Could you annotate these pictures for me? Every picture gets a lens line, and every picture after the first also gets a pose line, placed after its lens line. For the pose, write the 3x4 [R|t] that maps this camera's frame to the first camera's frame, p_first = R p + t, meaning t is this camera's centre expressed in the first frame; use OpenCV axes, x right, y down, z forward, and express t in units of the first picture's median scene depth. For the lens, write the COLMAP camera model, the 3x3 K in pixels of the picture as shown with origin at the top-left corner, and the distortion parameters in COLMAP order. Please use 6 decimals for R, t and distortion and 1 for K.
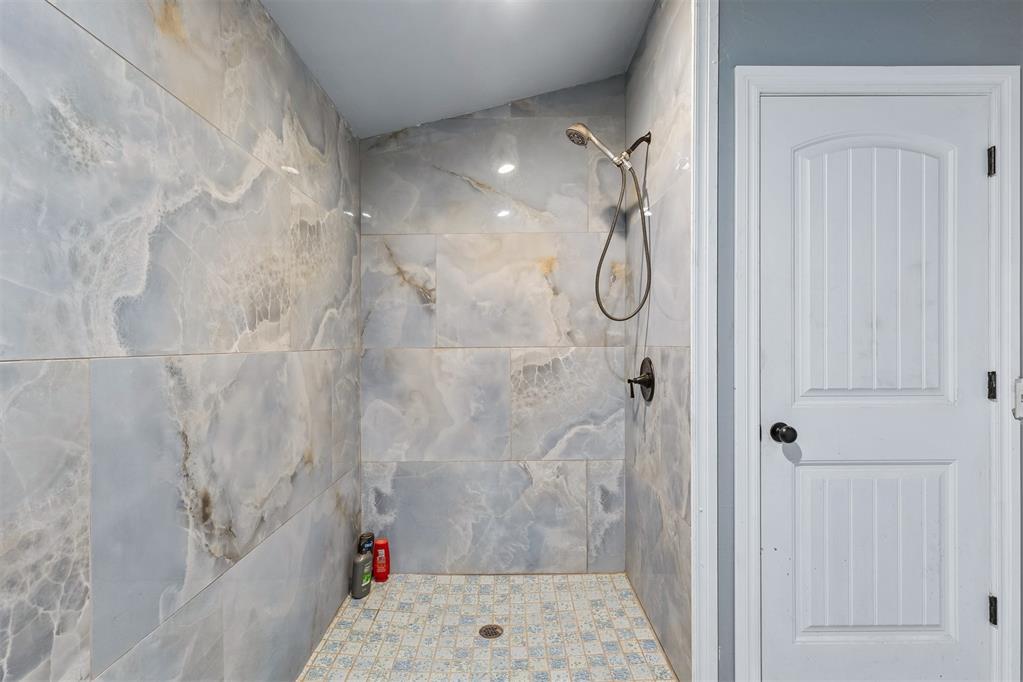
lens RADIAL K [[462.9, 0, 512.1], [0, 462.9, 345.3], [0, 0, 1]] dist [0.005568, 0.000144]
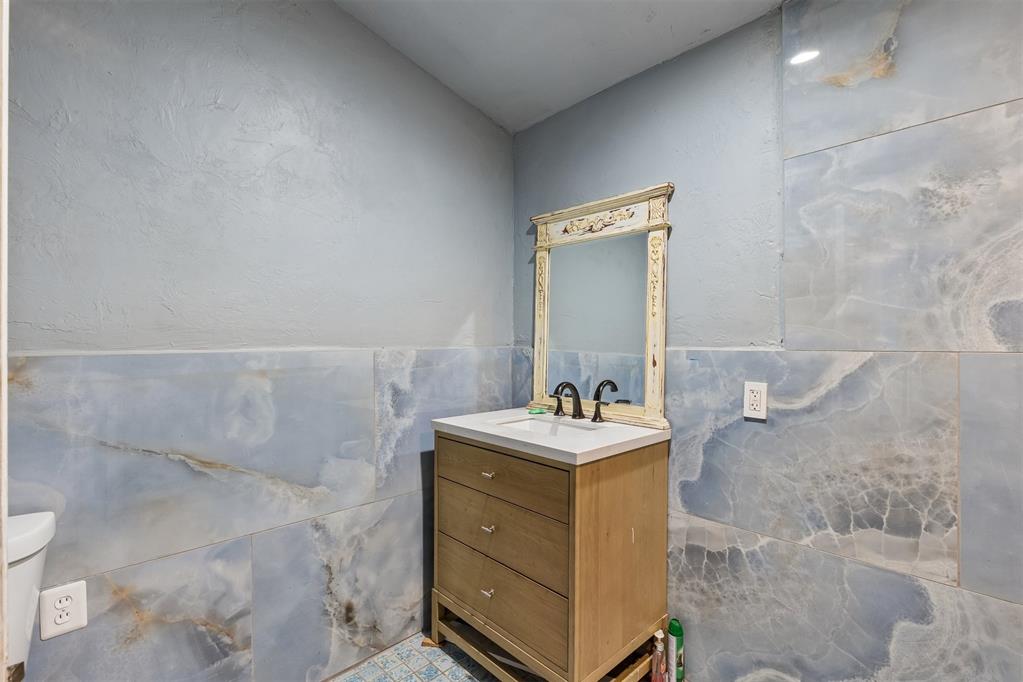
lens RADIAL K [[462.9, 0, 511.5], [0, 462.9, 343.3], [0, 0, 1]] dist [0.005568, 0.000144]
pose [[-0.732506, 0.004699, -0.680744, 1.031701], [0.002009, 0.999987, 0.004741, -0.007453], [0.680757, 0.002105, -0.732506, 1.153726]]
